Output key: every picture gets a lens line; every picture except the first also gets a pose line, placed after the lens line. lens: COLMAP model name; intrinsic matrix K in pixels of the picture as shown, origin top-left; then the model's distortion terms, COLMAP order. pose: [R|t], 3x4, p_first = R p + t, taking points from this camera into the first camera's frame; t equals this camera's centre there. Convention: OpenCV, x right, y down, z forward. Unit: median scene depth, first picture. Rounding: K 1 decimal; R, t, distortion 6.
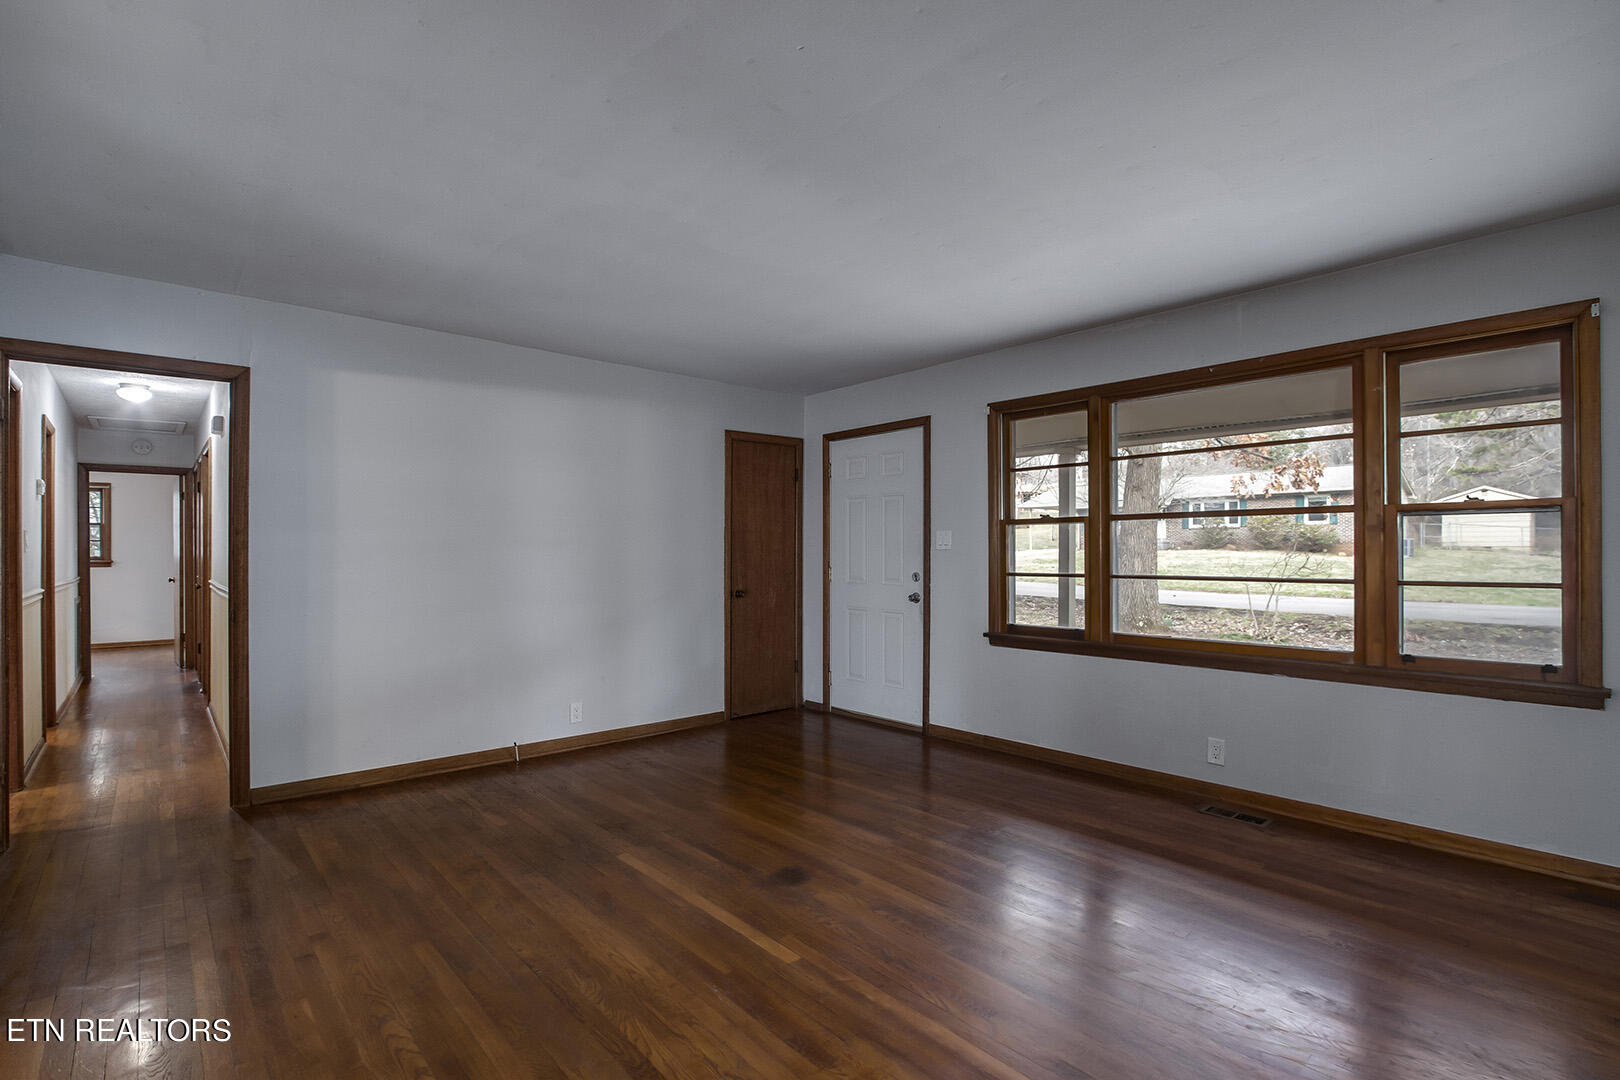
lens RADIAL K [[750.7, 0, 813.5], [0, 750.7, 551.6], [0, 0, 1]] dist [-0.025251, 0.003085]
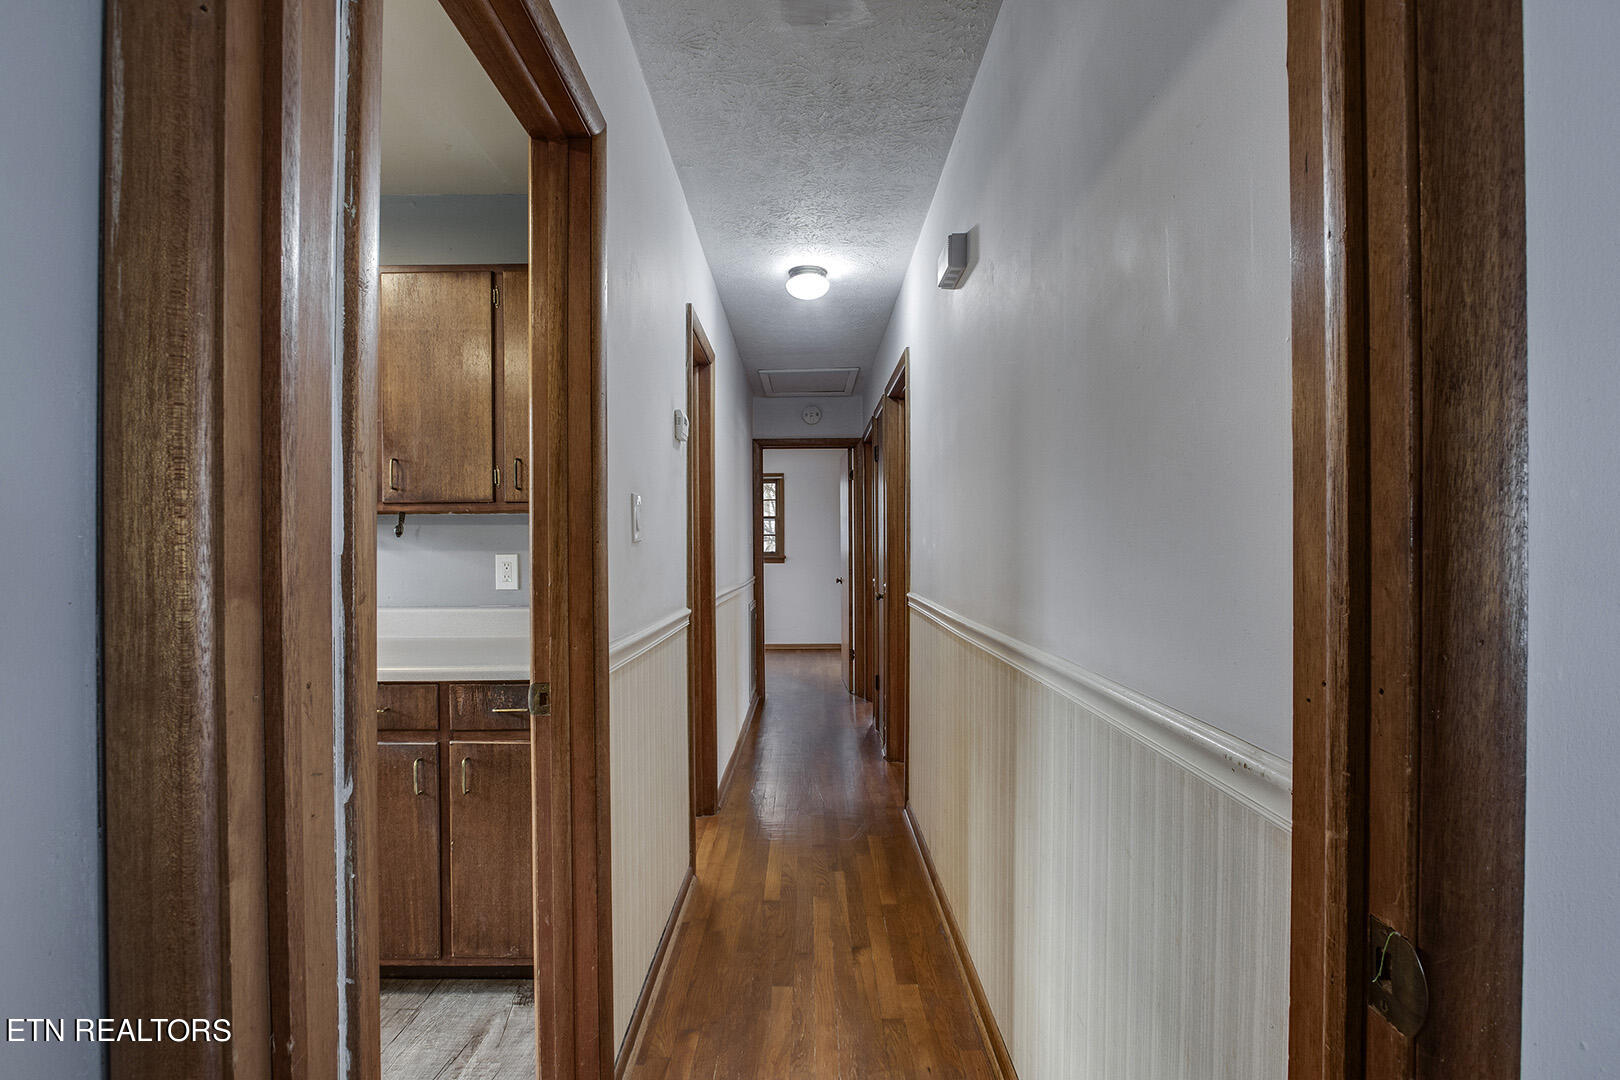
lens RADIAL K [[750.7, 0, 813.5], [0, 750.7, 551.6], [0, 0, 1]] dist [-0.025251, 0.003085]
pose [[0.747333, -0.000756, -0.664449, -0.406473], [0.005626, 0.999971, 0.005190, 0.002897], [0.664426, -0.007617, 0.747315, 0.431447]]
